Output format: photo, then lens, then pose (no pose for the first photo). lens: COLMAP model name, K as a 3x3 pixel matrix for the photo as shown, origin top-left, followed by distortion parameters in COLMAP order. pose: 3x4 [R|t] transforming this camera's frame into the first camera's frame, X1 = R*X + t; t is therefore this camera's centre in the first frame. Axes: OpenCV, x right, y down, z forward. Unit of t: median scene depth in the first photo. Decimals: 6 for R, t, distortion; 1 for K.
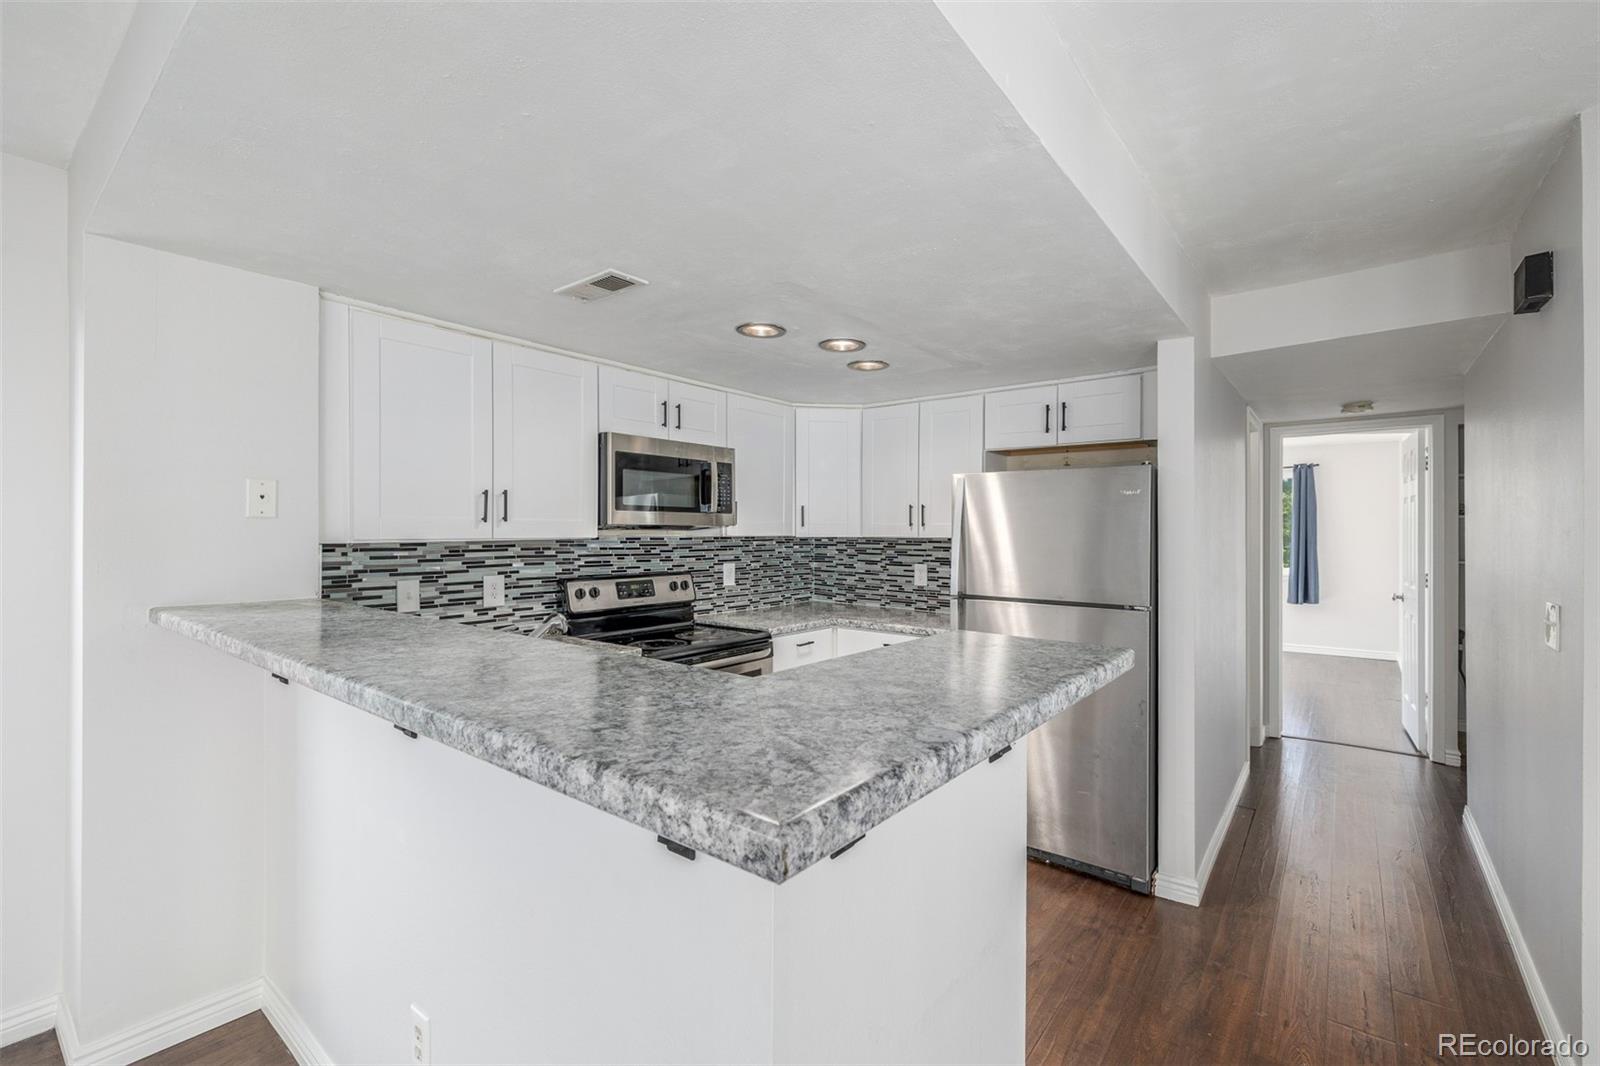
lens RADIAL K [[682.8, 0, 812.4], [0, 682.8, 531.3], [0, 0, 1]] dist [0.001338, 0.000133]
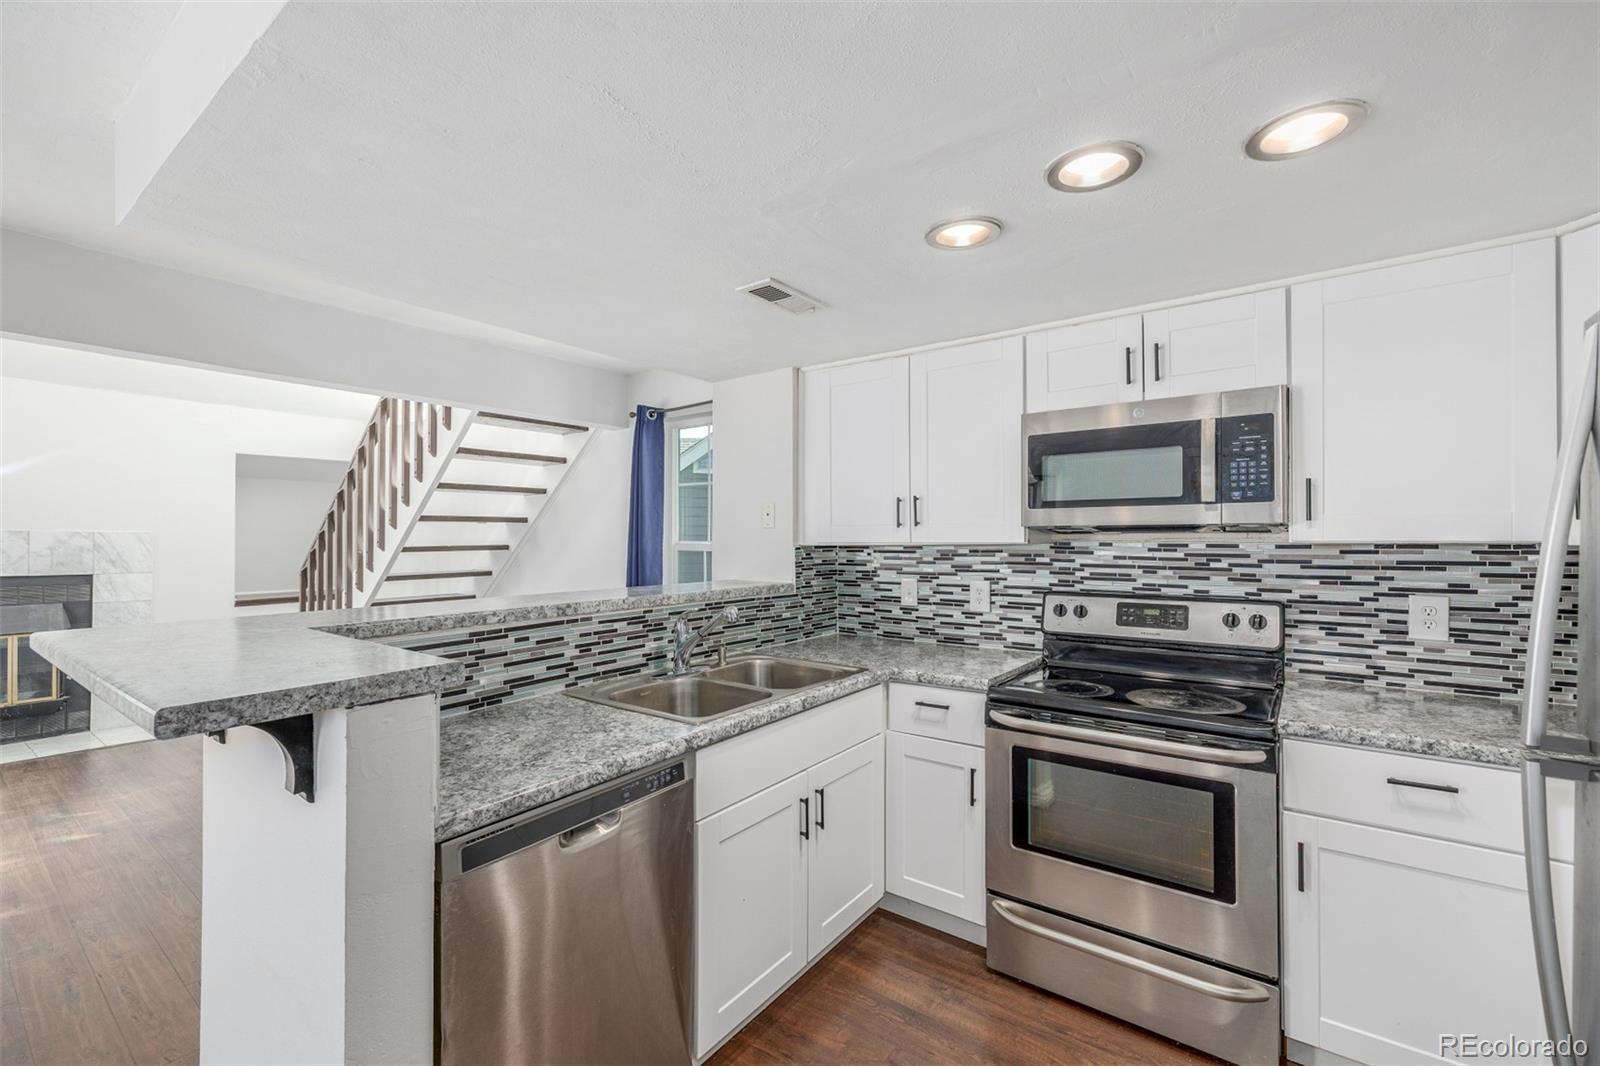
lens RADIAL K [[682.8, 0, 801.8], [0, 682.8, 537.6], [0, 0, 1]] dist [0.001338, 0.000133]
pose [[0.022373, -0.006182, -0.999731, 0.430116], [0.000852, 0.999981, -0.006165, 0.006695], [0.999749, -0.000713, 0.022377, 0.590358]]
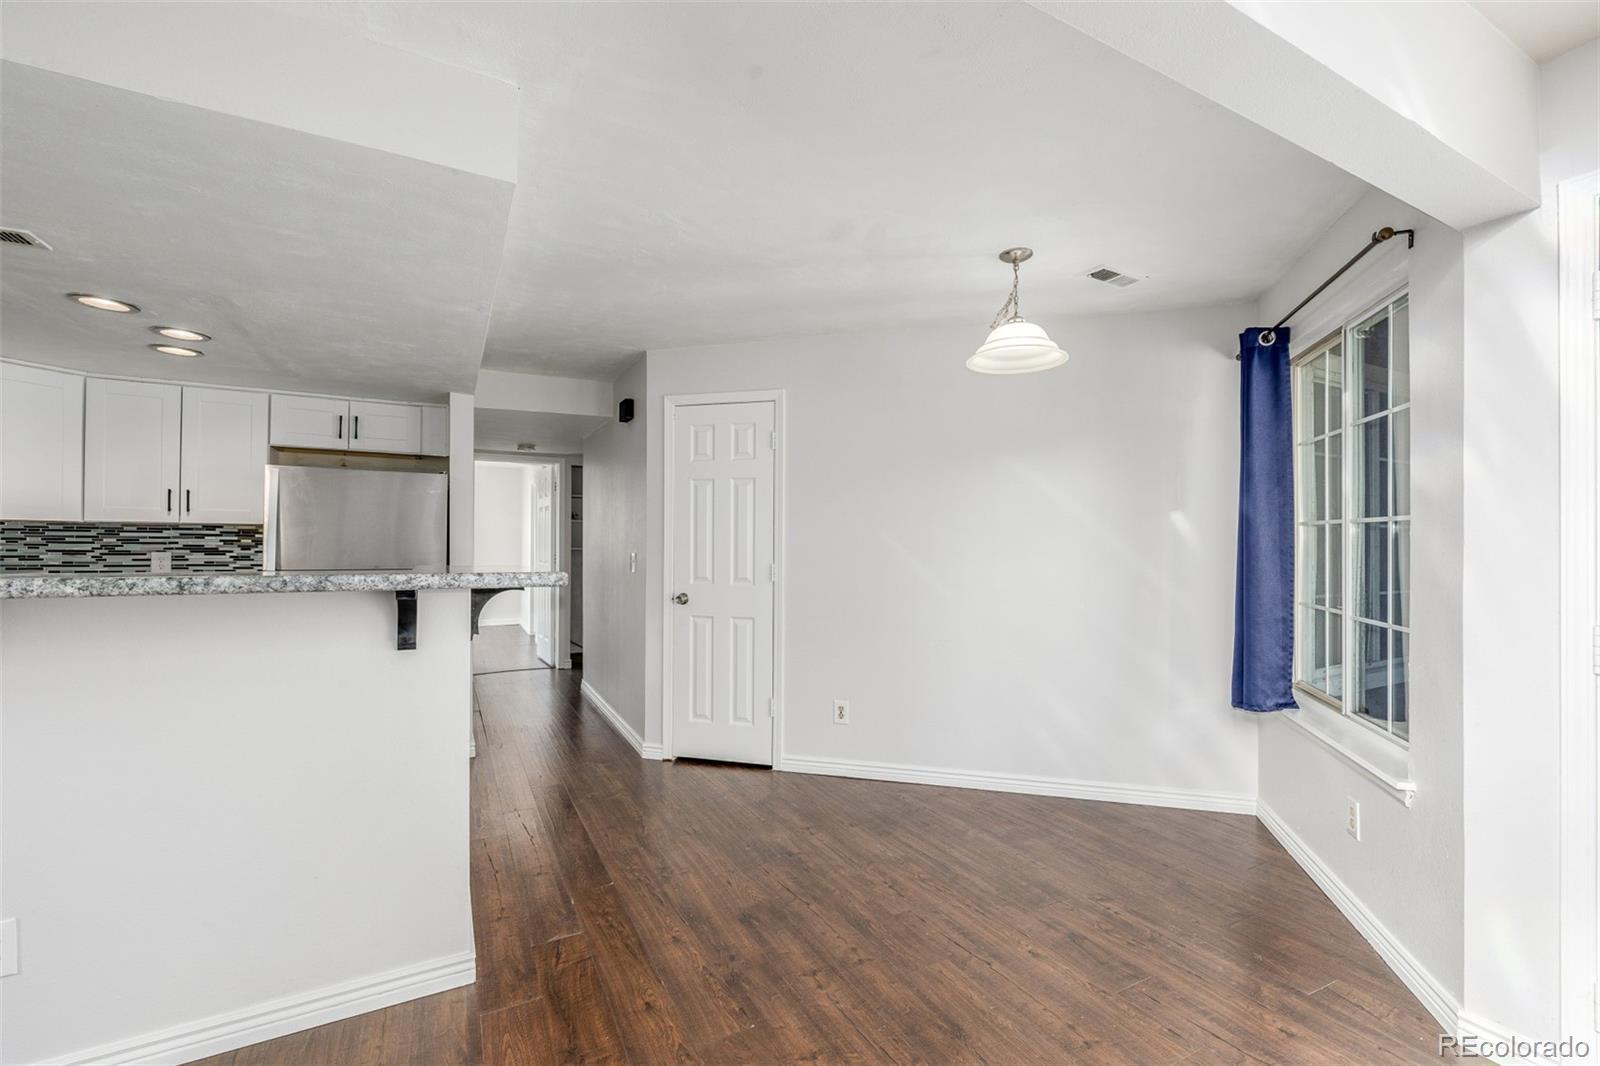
lens RADIAL K [[682.8, 0, 809.4], [0, 682.8, 538.0], [0, 0, 1]] dist [0.001338, 0.000133]
pose [[0.403094, 0.006694, 0.915134, -0.407481], [-0.003985, 0.999977, -0.005559, 0.035156], [-0.915150, -0.001406, 0.403111, -0.244111]]
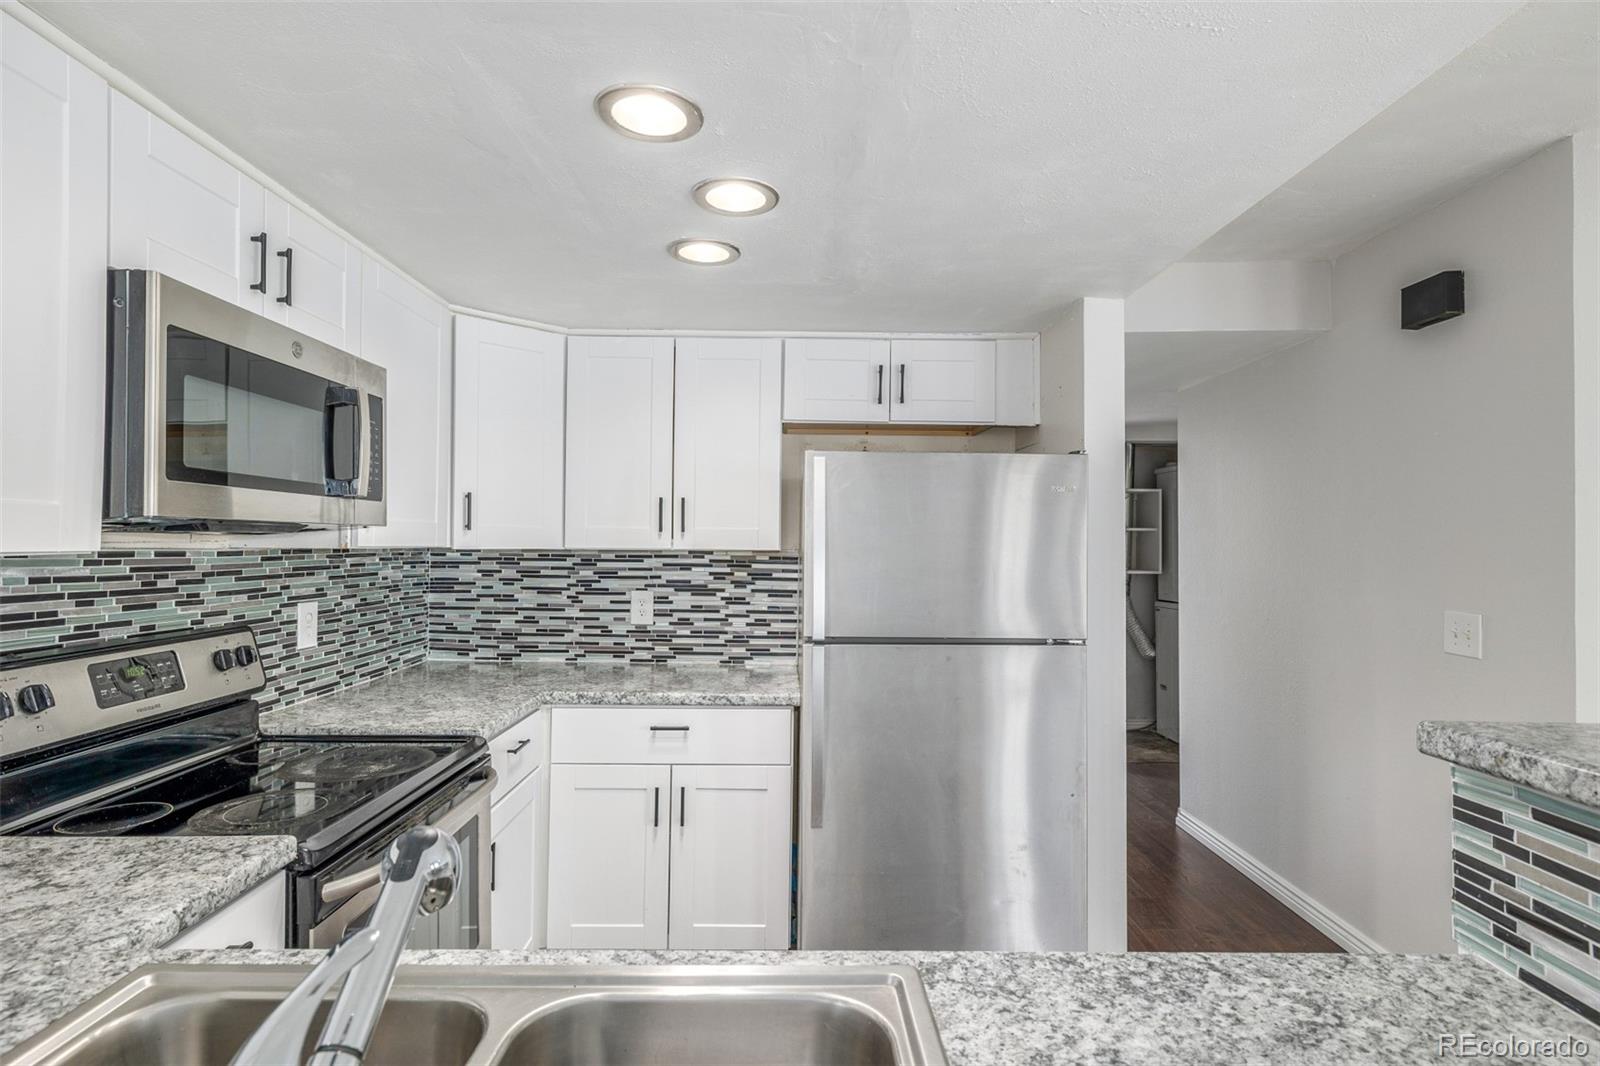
lens RADIAL K [[831.4, 0, 806.5], [0, 831.4, 536.0], [0, 0, 1]] dist [0.001076, -0.000692]
pose [[0.776115, 0.007646, 0.630545, -0.251706], [-0.003304, 0.999962, -0.008059, 0.002562], [-0.630583, 0.004172, 0.776111, 0.344354]]
